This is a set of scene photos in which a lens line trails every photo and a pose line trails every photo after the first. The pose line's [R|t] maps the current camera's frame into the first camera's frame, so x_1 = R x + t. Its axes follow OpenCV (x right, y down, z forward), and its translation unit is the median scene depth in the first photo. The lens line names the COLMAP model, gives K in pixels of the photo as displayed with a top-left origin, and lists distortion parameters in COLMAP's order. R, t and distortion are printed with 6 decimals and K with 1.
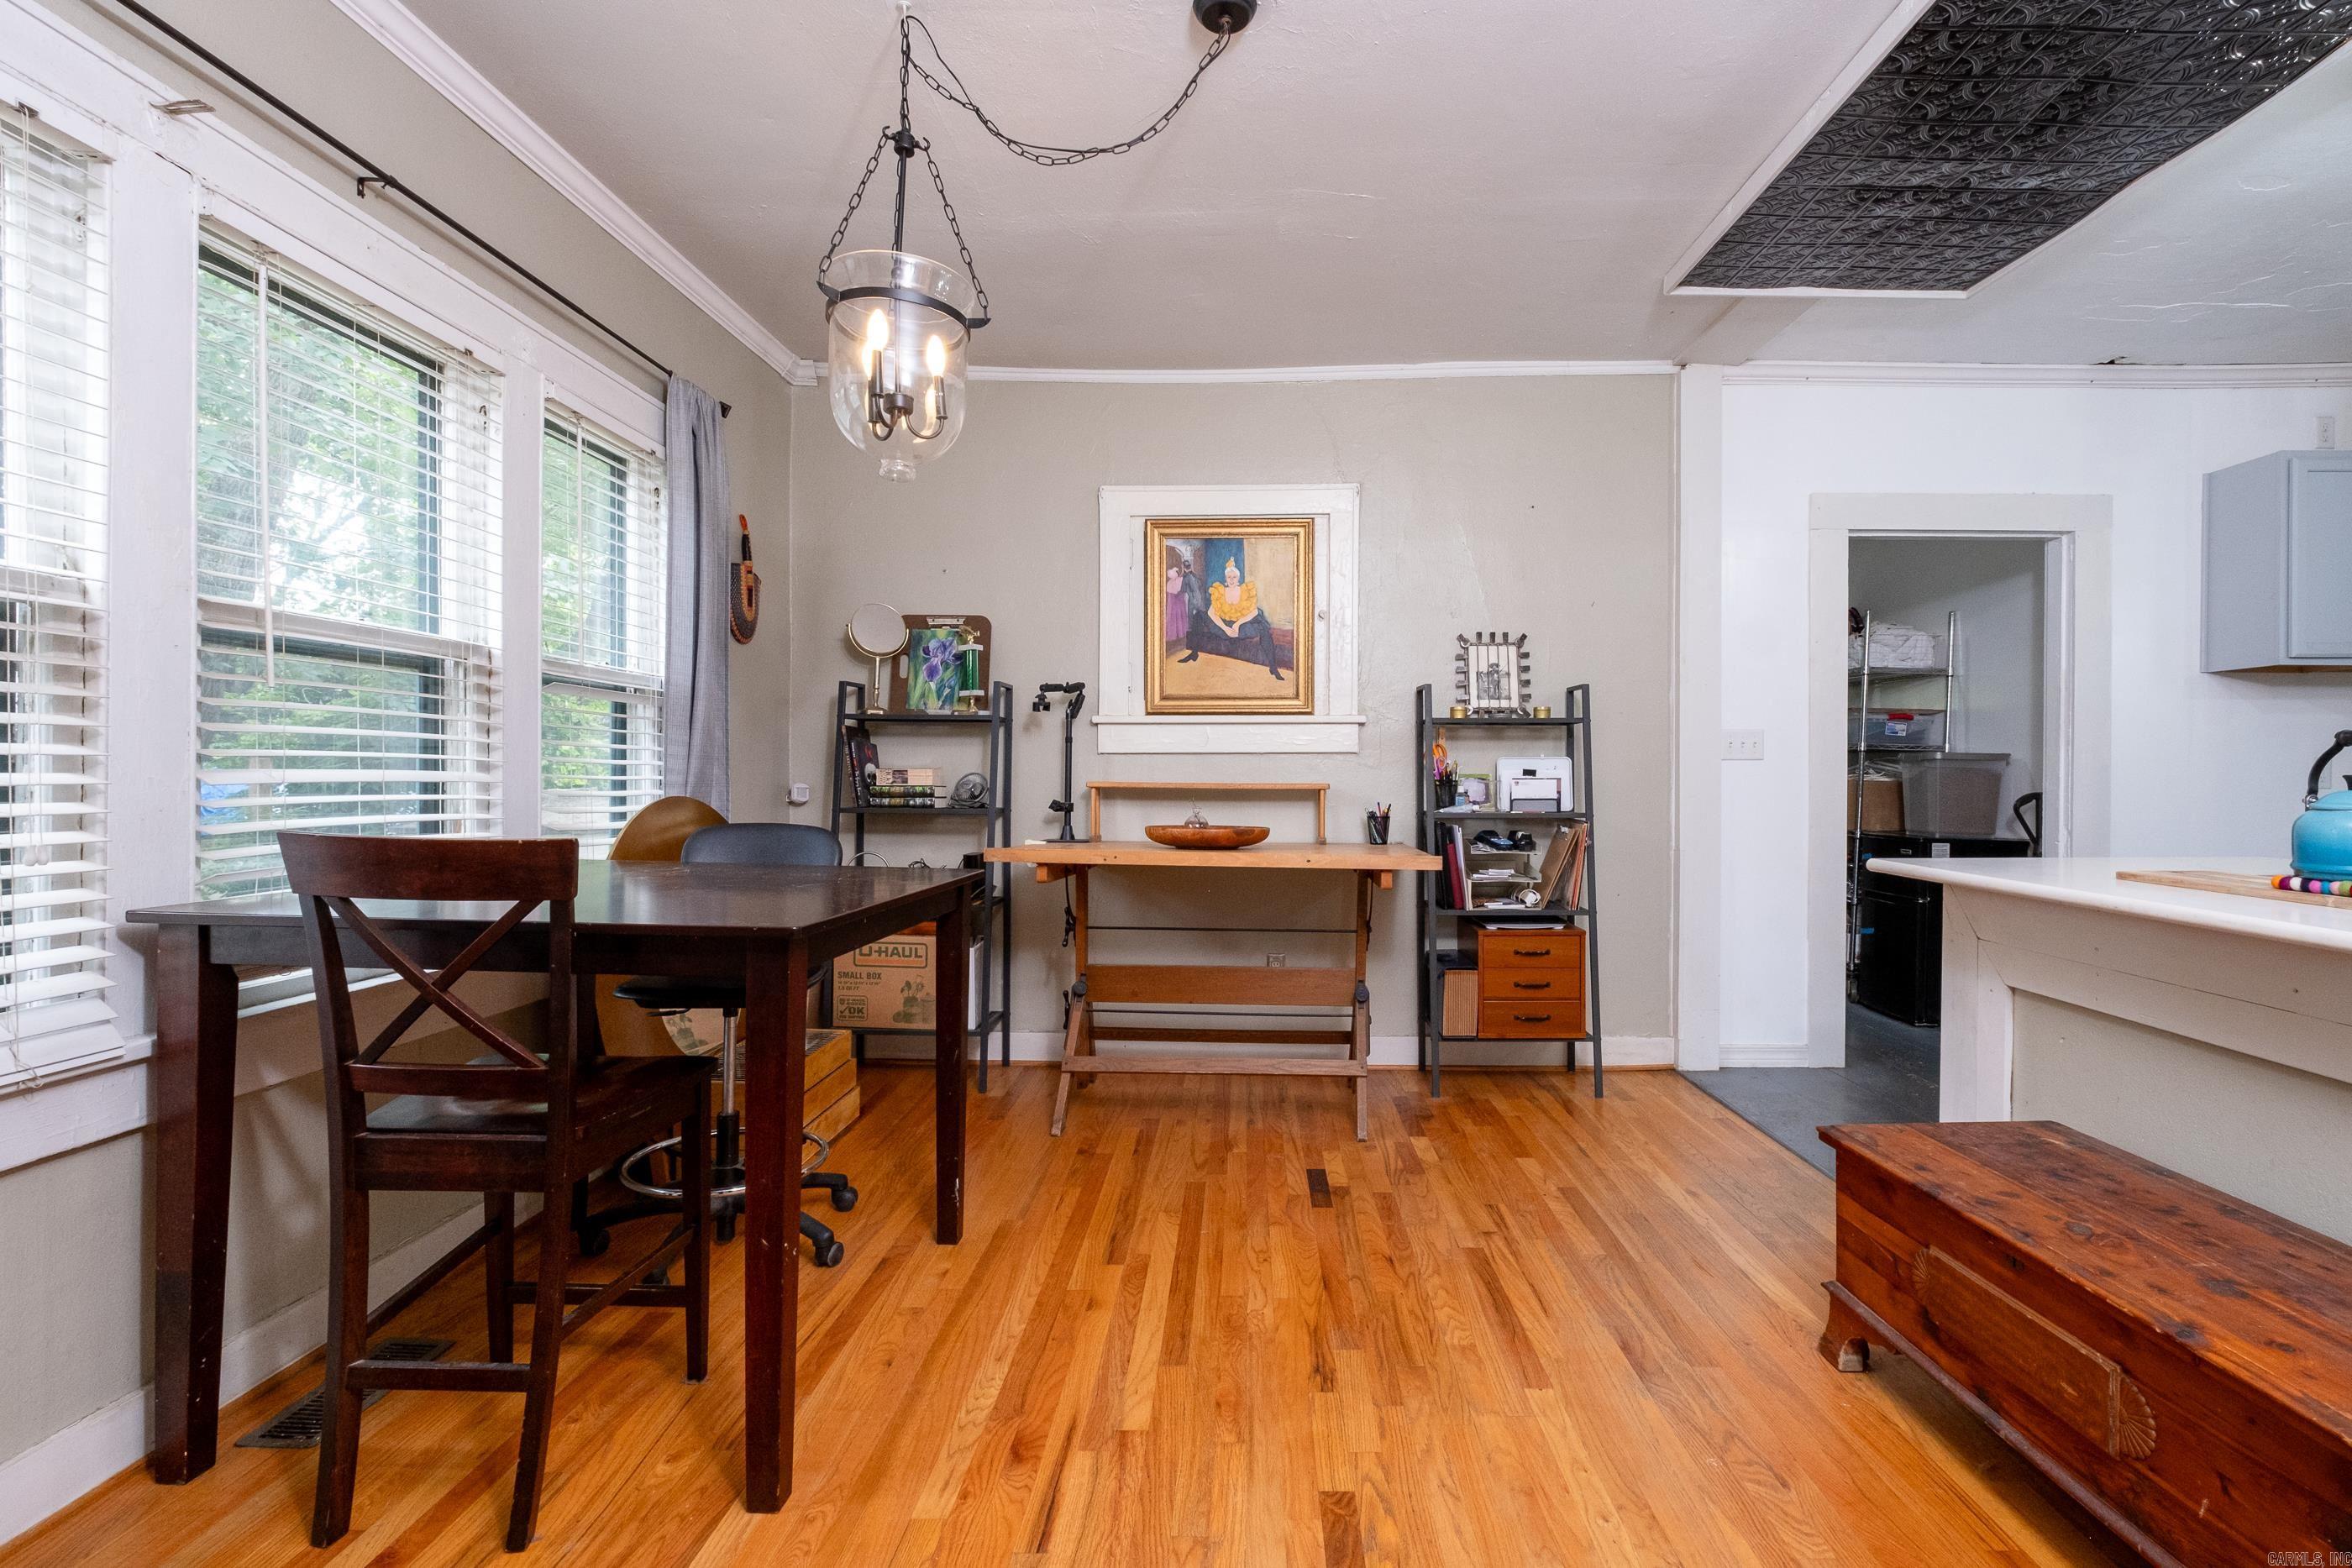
lens RADIAL K [[1106.1, 0, 1216.1], [0, 1106.1, 779.7], [0, 0, 1]] dist [-0.007162, -0.002414]
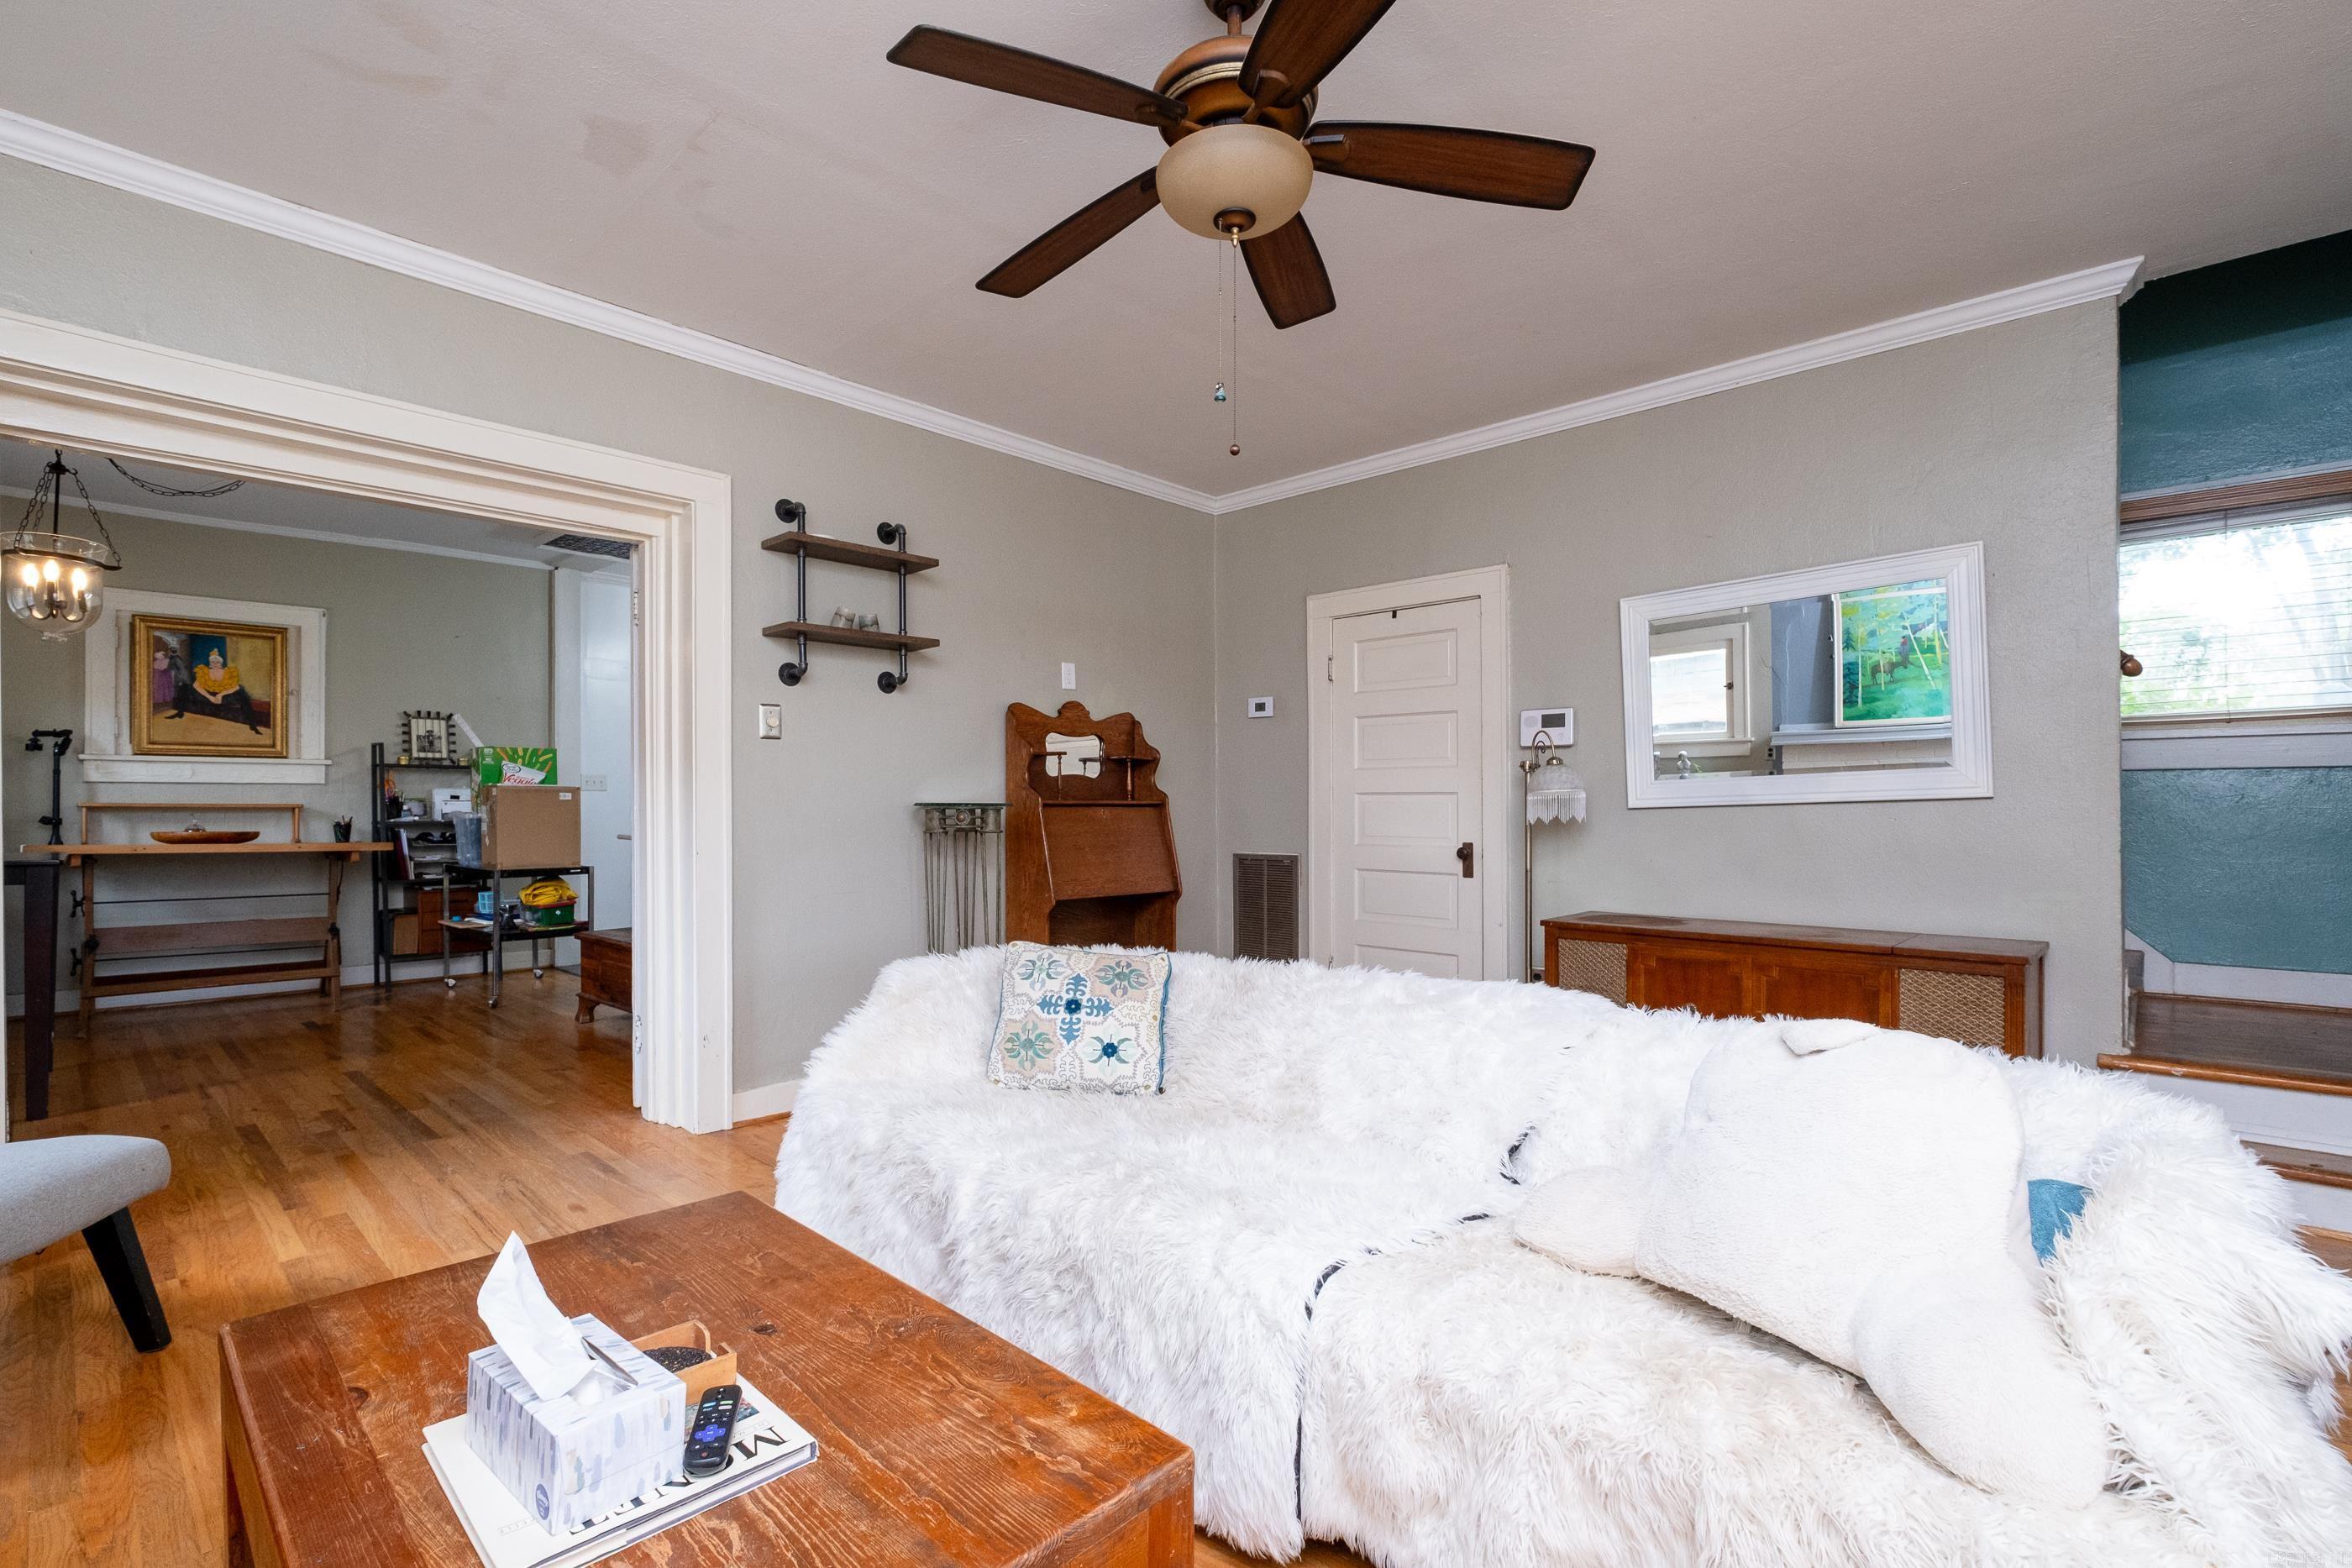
lens RADIAL K [[1066.7, 0, 1187.1], [0, 1066.7, 806.1], [0, 0, 1]] dist [-0.000451, -0.002729]
pose [[0.661527, -0.003935, 0.749911, -0.198350], [0.006011, 0.999982, -0.000055, 0.014854], [-0.749897, 0.004545, 0.661539, -0.920741]]
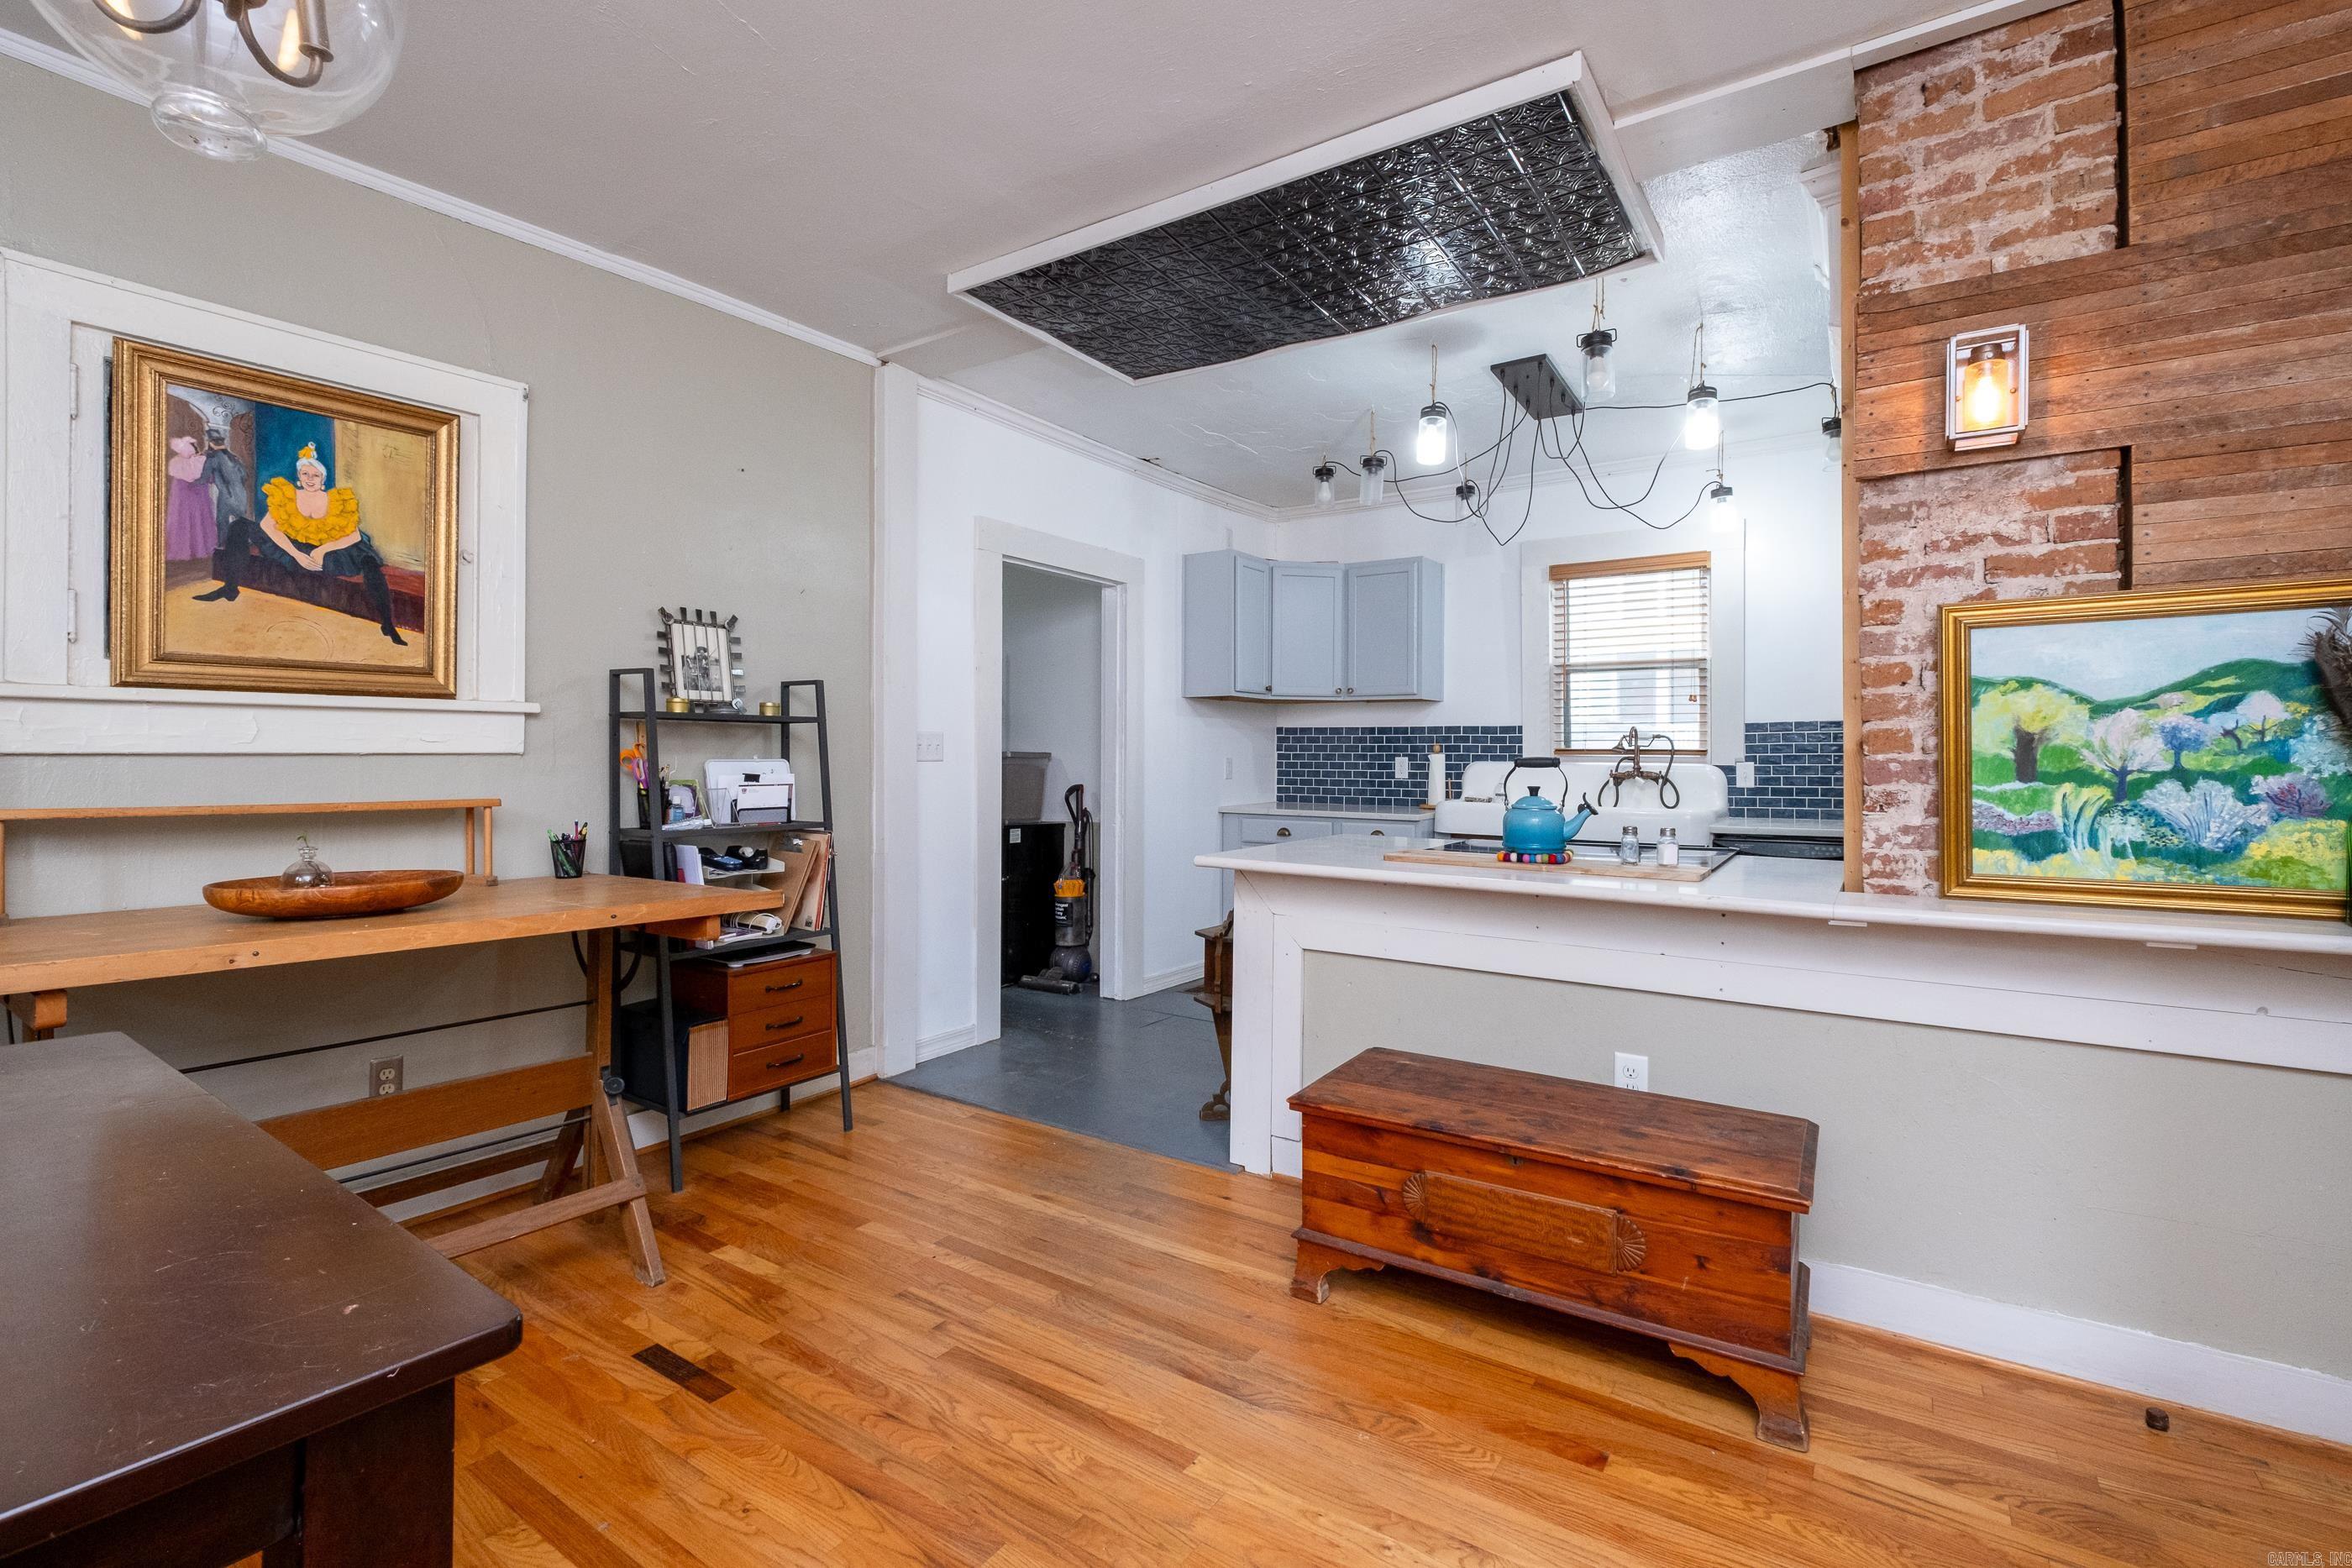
lens RADIAL K [[1066.7, 0, 1205.8], [0, 1066.7, 750.1], [0, 0, 1]] dist [-0.000451, -0.002729]
pose [[0.531998, 0.002803, 0.846741, -0.235216], [0.003084, 0.999981, -0.005248, -0.022670], [-0.846740, 0.005404, 0.531979, 0.257128]]
